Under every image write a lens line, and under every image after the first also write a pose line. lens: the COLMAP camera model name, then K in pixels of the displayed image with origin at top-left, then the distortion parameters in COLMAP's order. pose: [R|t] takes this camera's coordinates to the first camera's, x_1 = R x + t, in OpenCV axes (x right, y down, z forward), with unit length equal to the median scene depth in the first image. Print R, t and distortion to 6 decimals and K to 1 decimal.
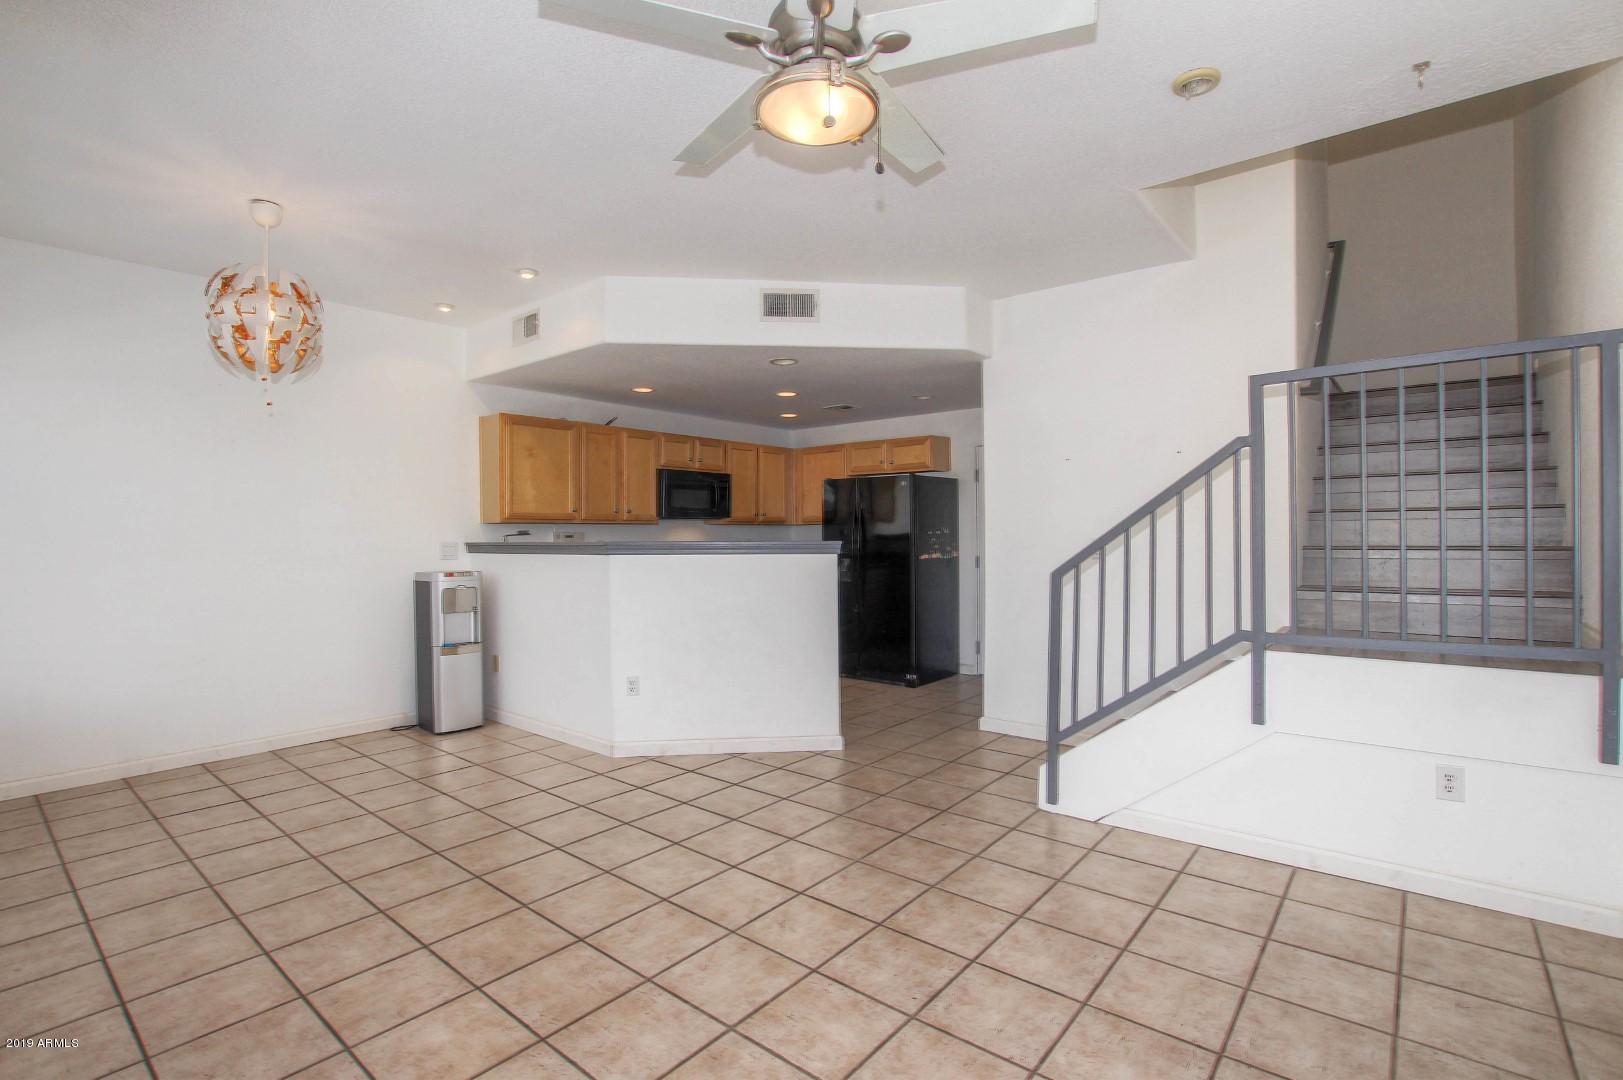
lens RADIAL K [[753.1, 0, 815.3], [0, 753.1, 537.8], [0, 0, 1]] dist [-0.028739, 0.001077]
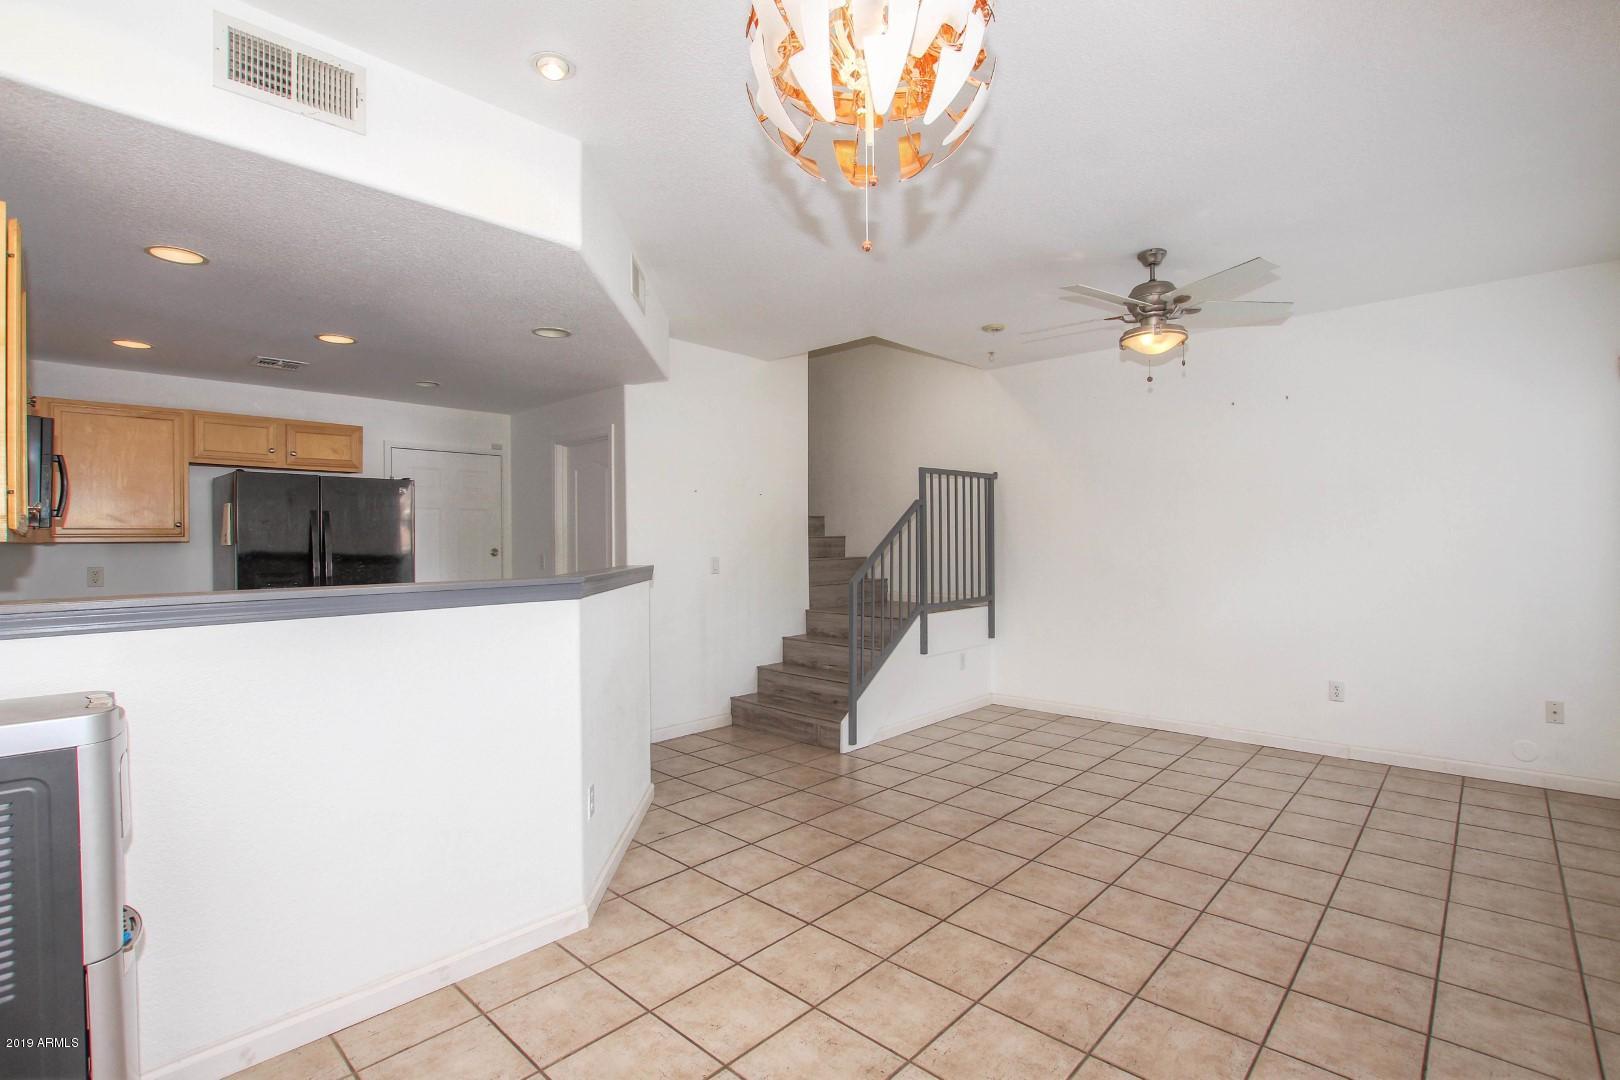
lens RADIAL K [[751.7, 0, 813.8], [0, 751.7, 537.8], [0, 0, 1]] dist [-0.028739, 0.001077]
pose [[0.060771, 0.008401, 0.998116, -0.776567], [0.012378, 0.999881, -0.009170, -0.016290], [-0.998075, 0.012912, 0.060660, 0.690019]]
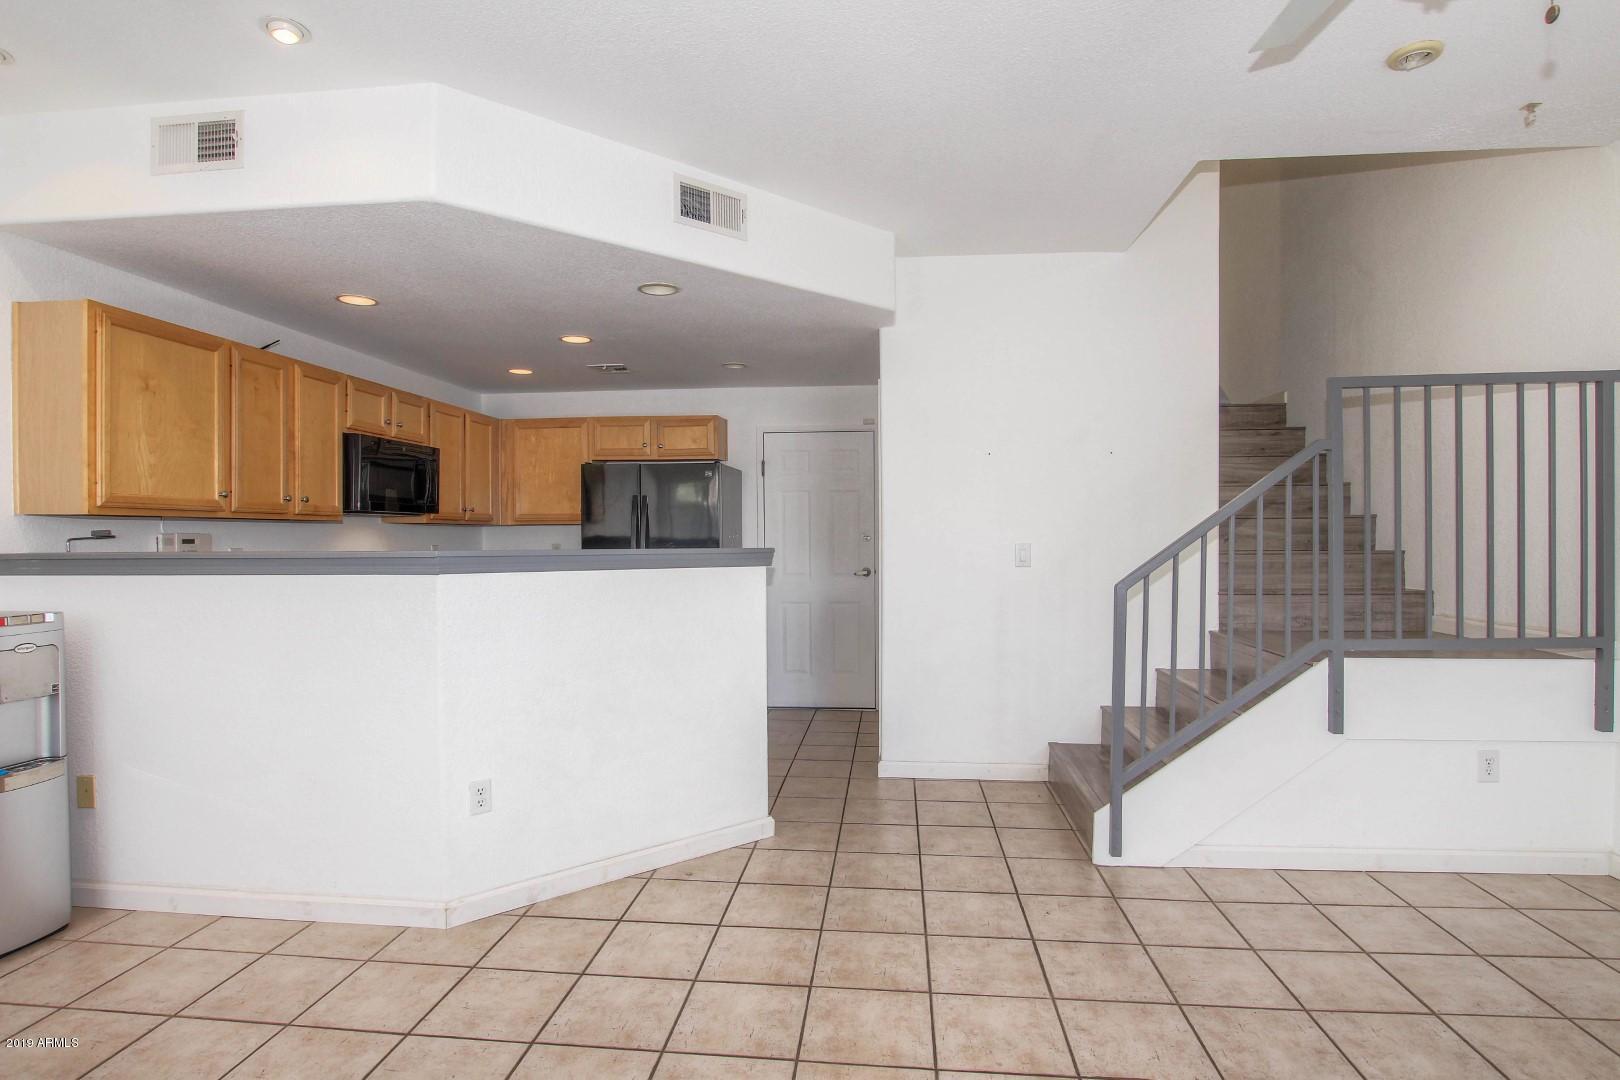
lens RADIAL K [[827.6, 0, 812.7], [0, 827.6, 538.0], [0, 0, 1]] dist [-0.024822, 0.000999]
pose [[0.831857, 0.002626, 0.554984, -0.343819], [0.000747, 0.999983, -0.005851, -0.000650], [-0.554989, 0.005282, 0.831841, 0.289338]]
